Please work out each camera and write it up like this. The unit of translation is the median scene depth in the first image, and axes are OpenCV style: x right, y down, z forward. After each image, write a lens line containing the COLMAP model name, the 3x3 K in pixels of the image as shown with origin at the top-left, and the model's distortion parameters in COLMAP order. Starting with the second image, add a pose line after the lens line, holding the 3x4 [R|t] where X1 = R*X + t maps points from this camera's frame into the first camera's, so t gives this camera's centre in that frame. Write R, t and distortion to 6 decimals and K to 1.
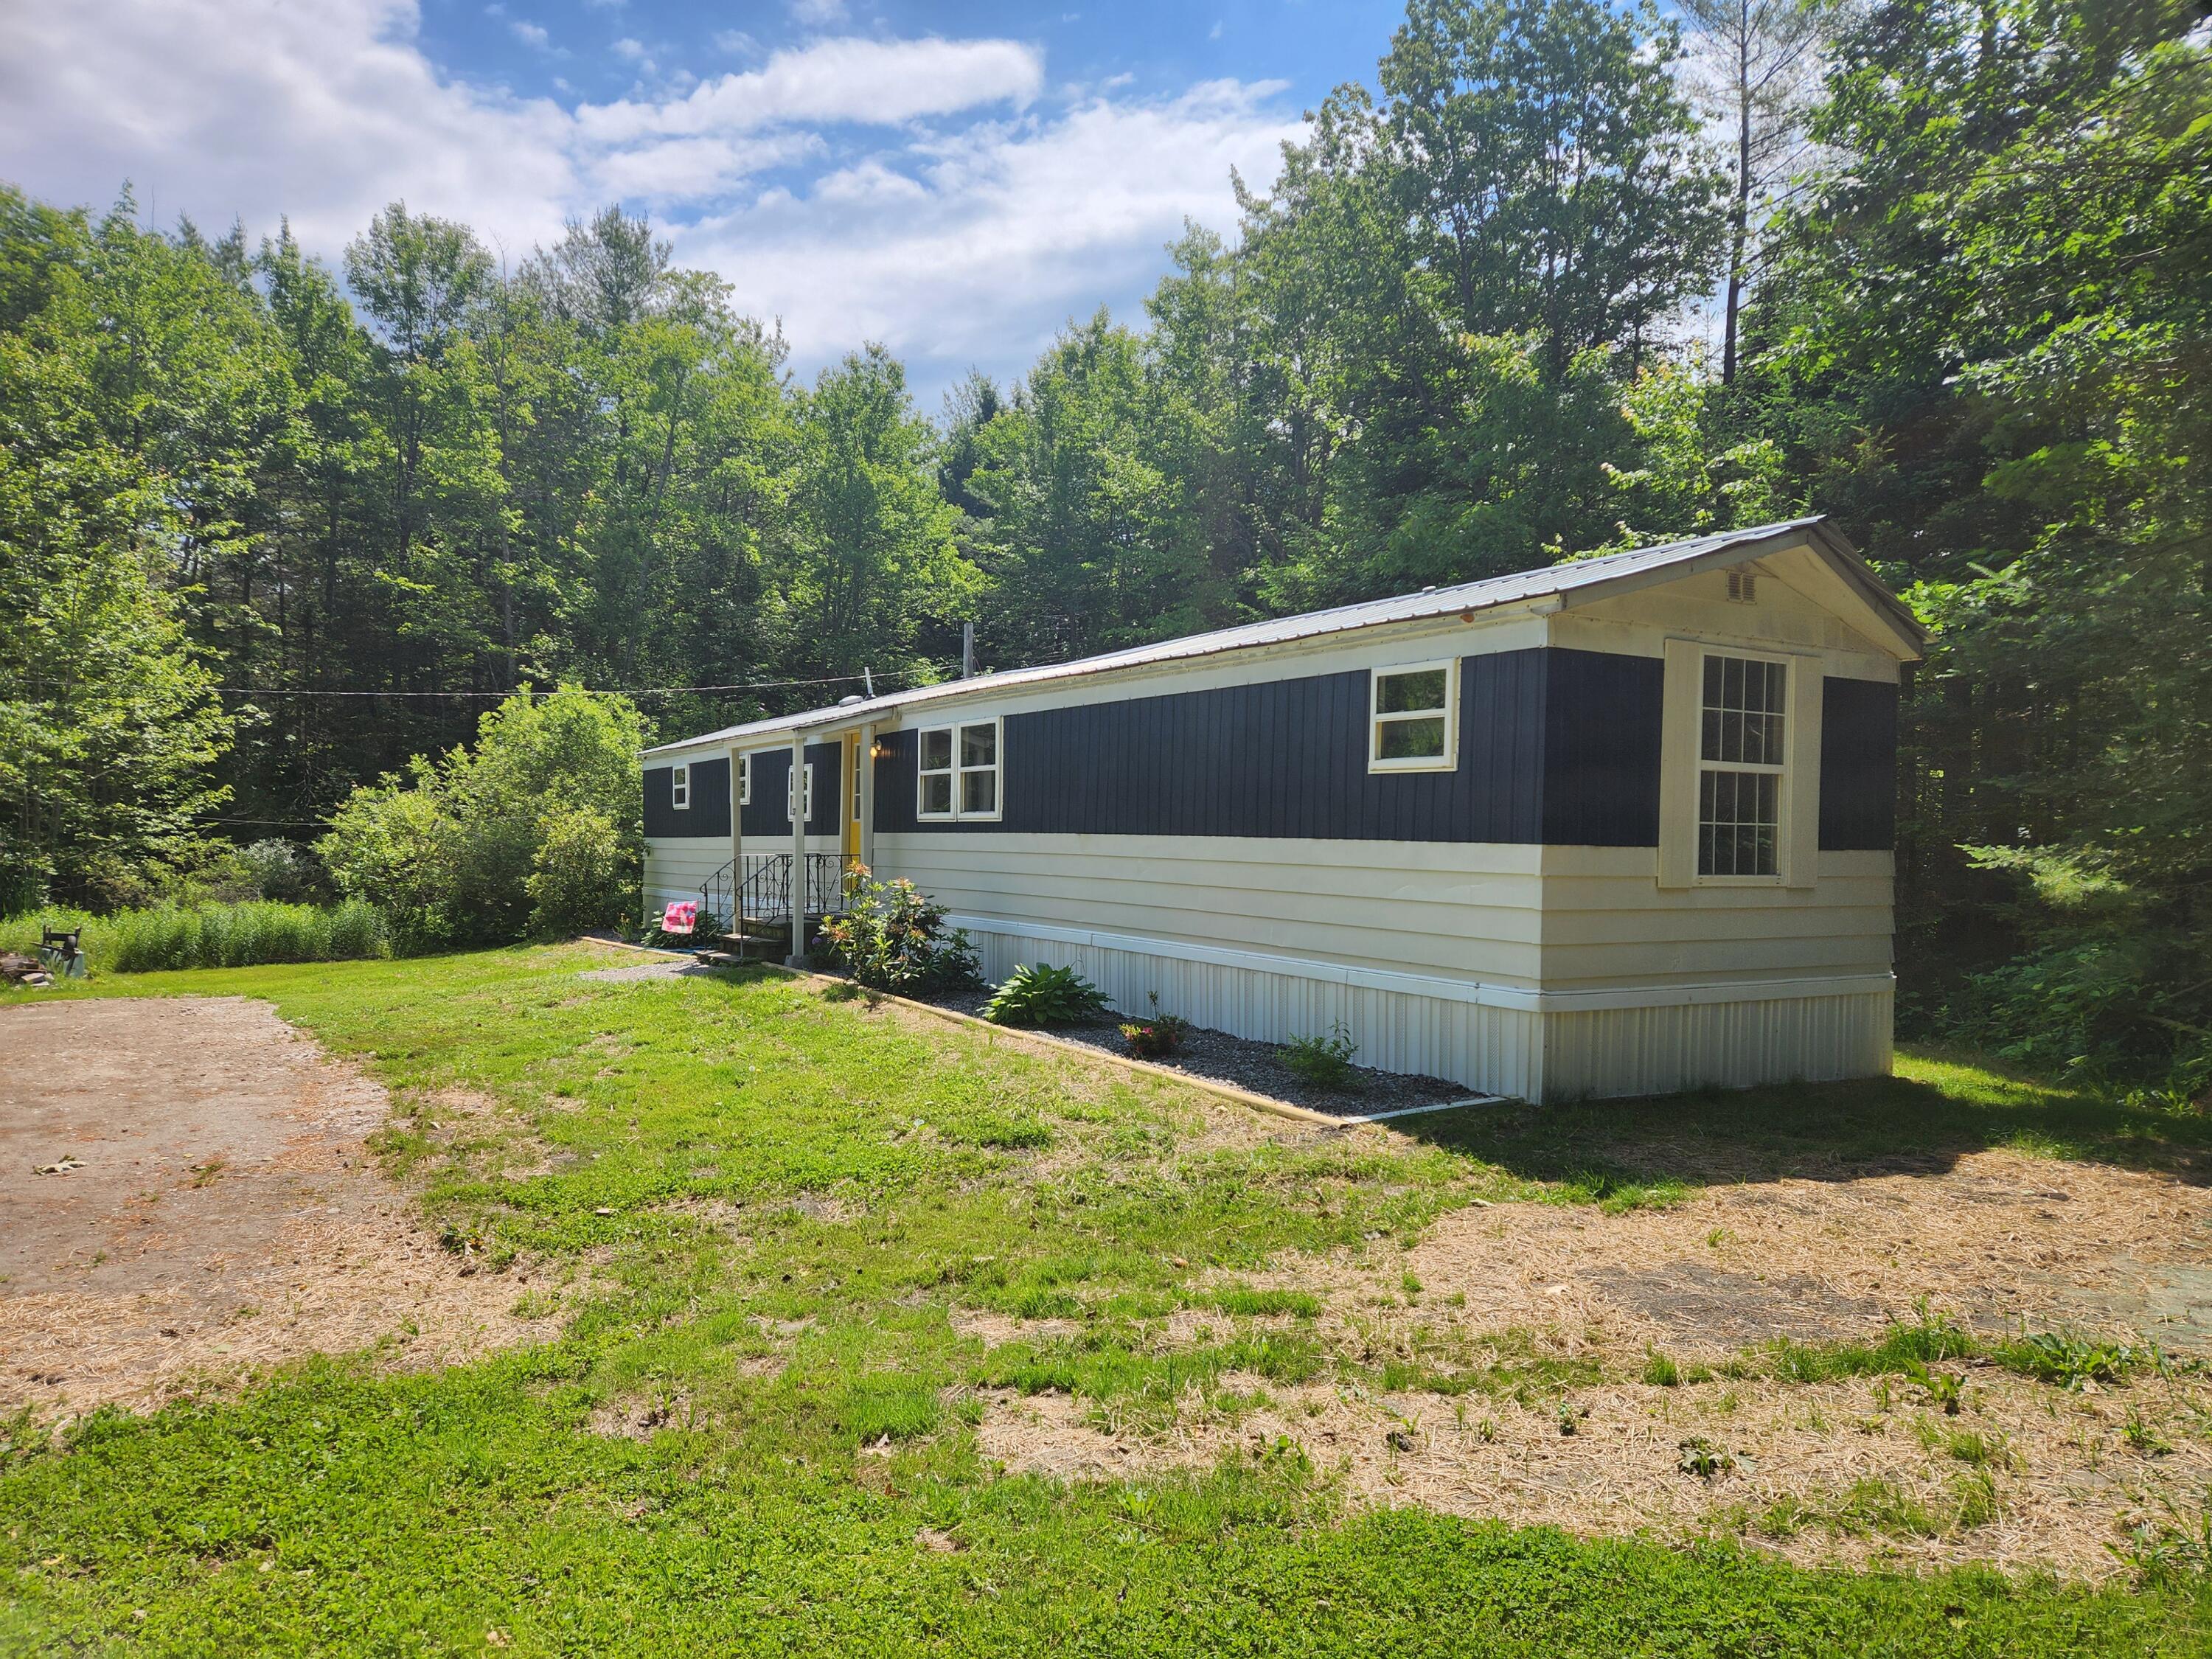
lens RADIAL K [[1489.9, 0, 1103.1], [0, 1489.9, 850.1], [0, 0, 1]] dist [0.076128, -0.047654]
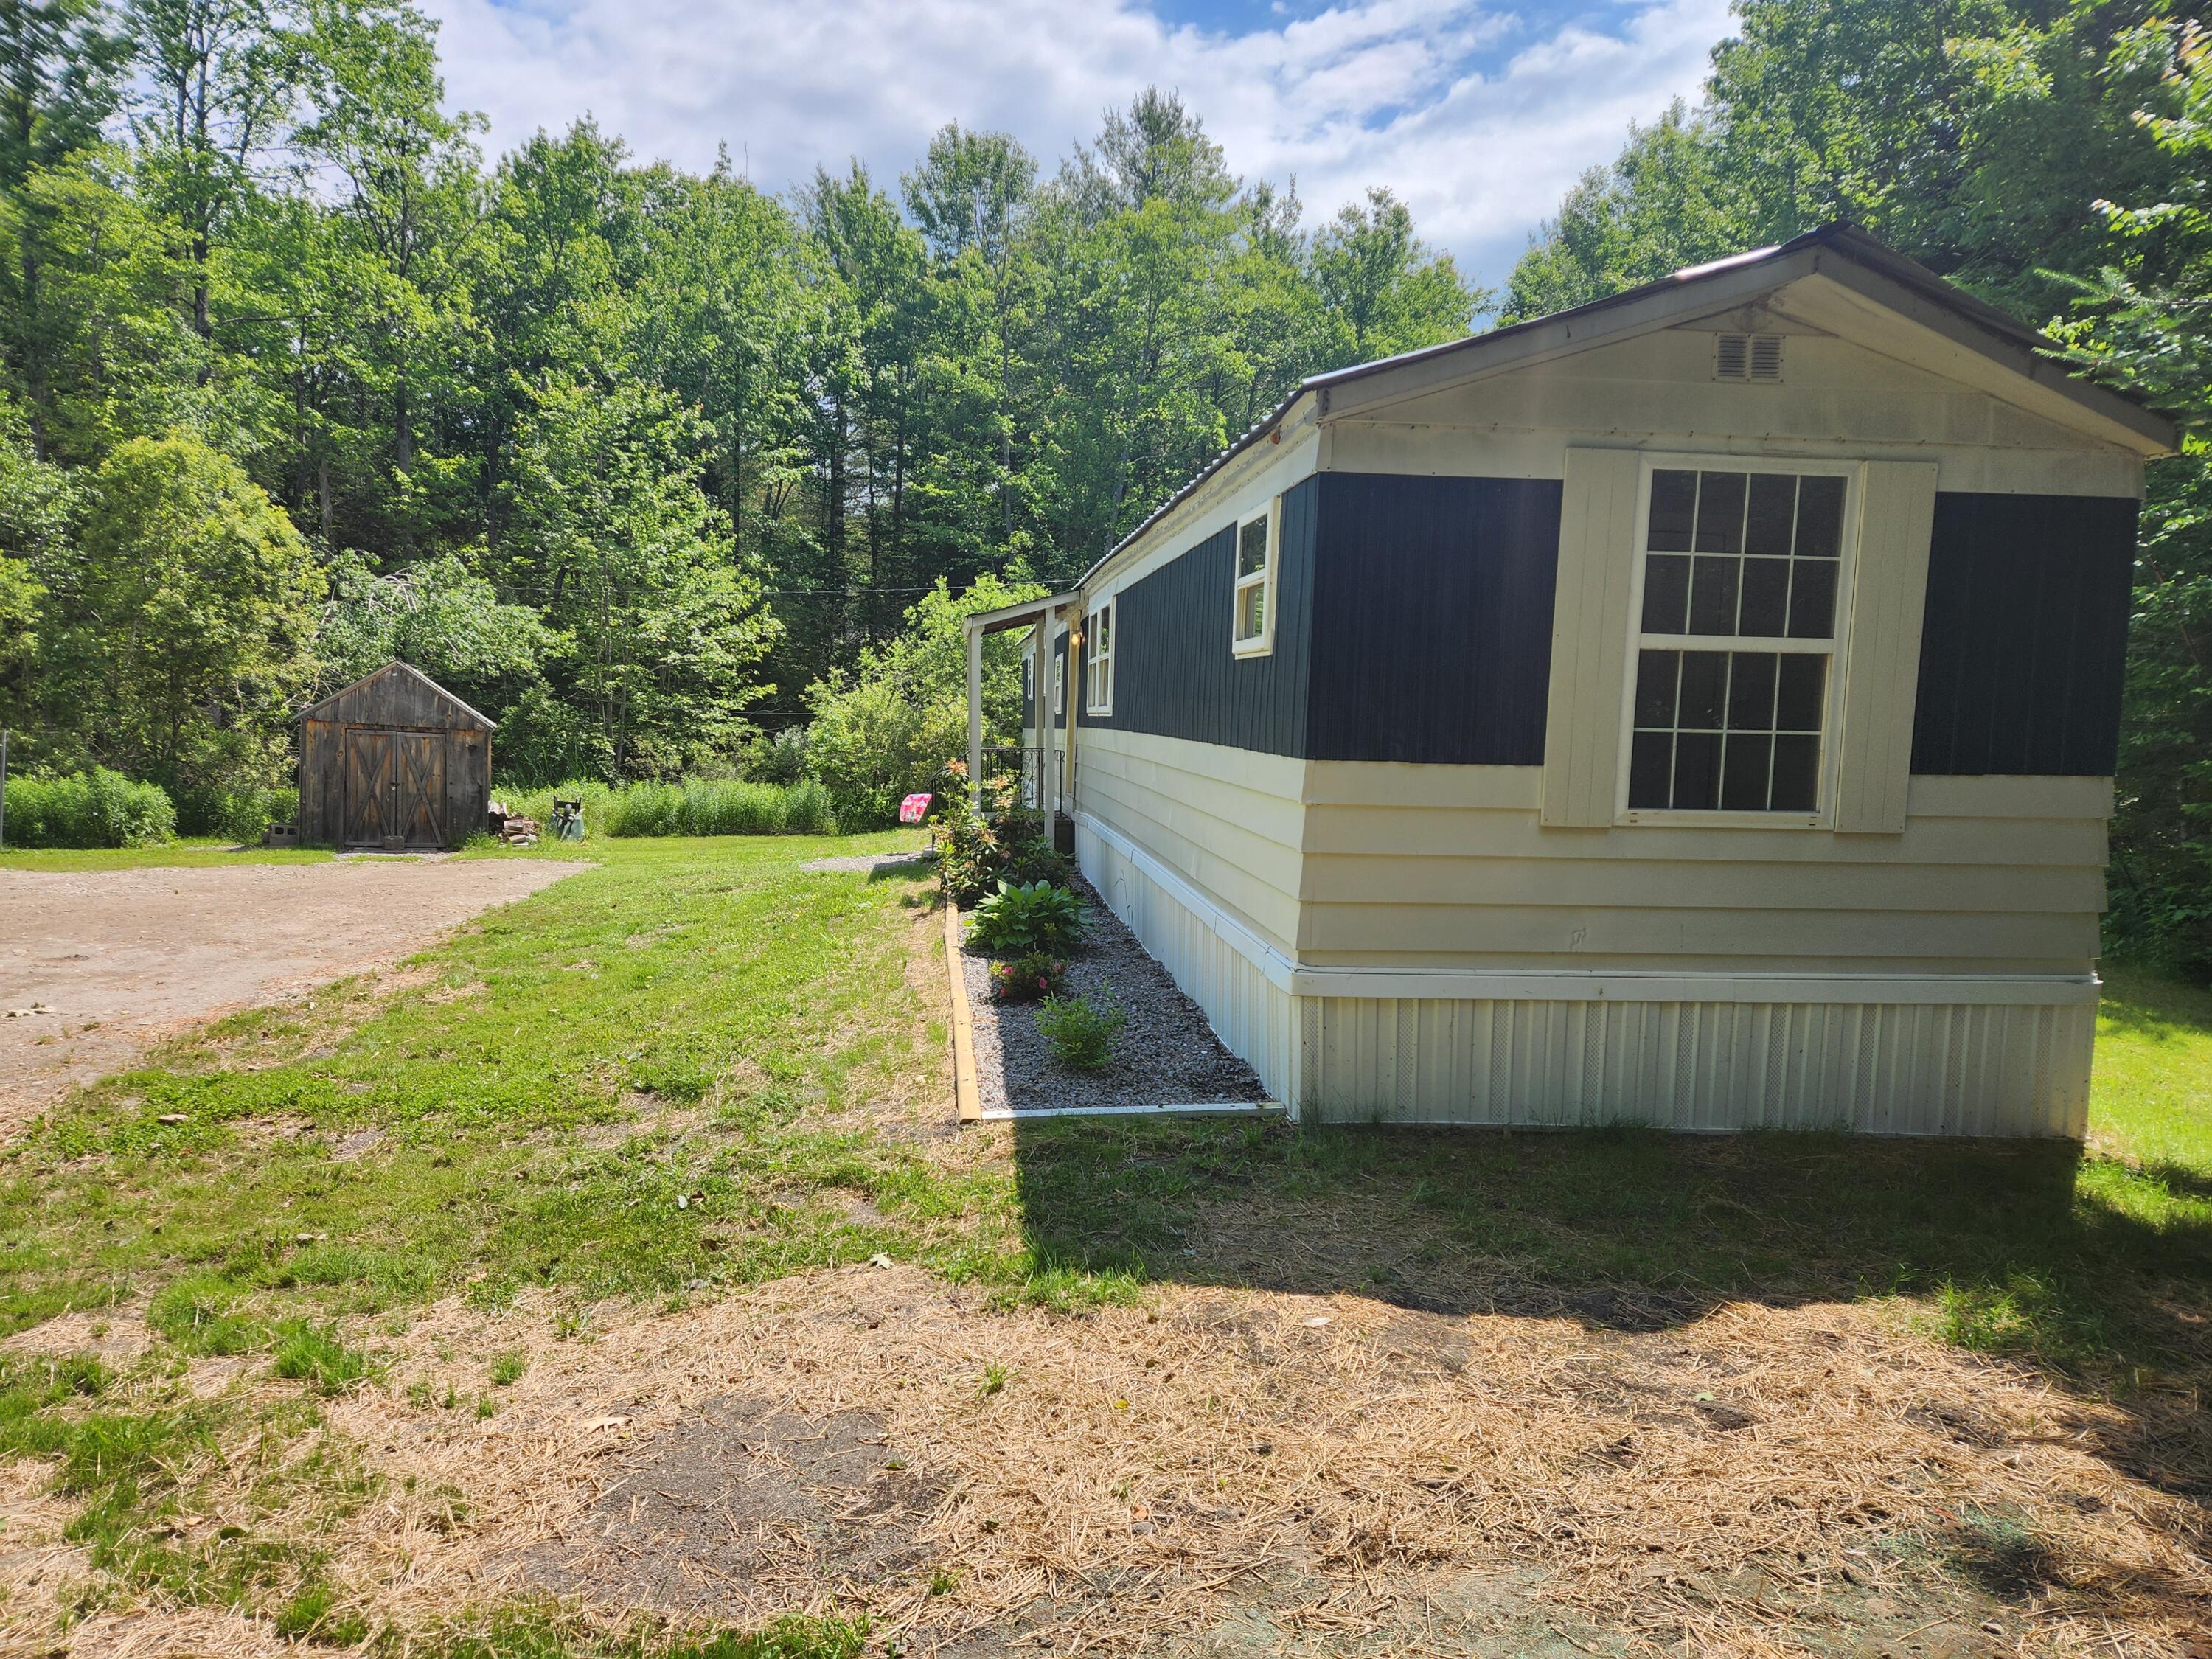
lens RADIAL K [[1481.4, 0, 1113.4], [0, 1481.4, 836.9], [0, 0, 1]] dist [0.117057, -0.096471]
pose [[0.896706, 0.044417, -0.440393, 0.460647], [-0.015467, 0.997489, 0.069111, -0.012566], [0.442357, -0.055160, 0.895141, 0.293814]]
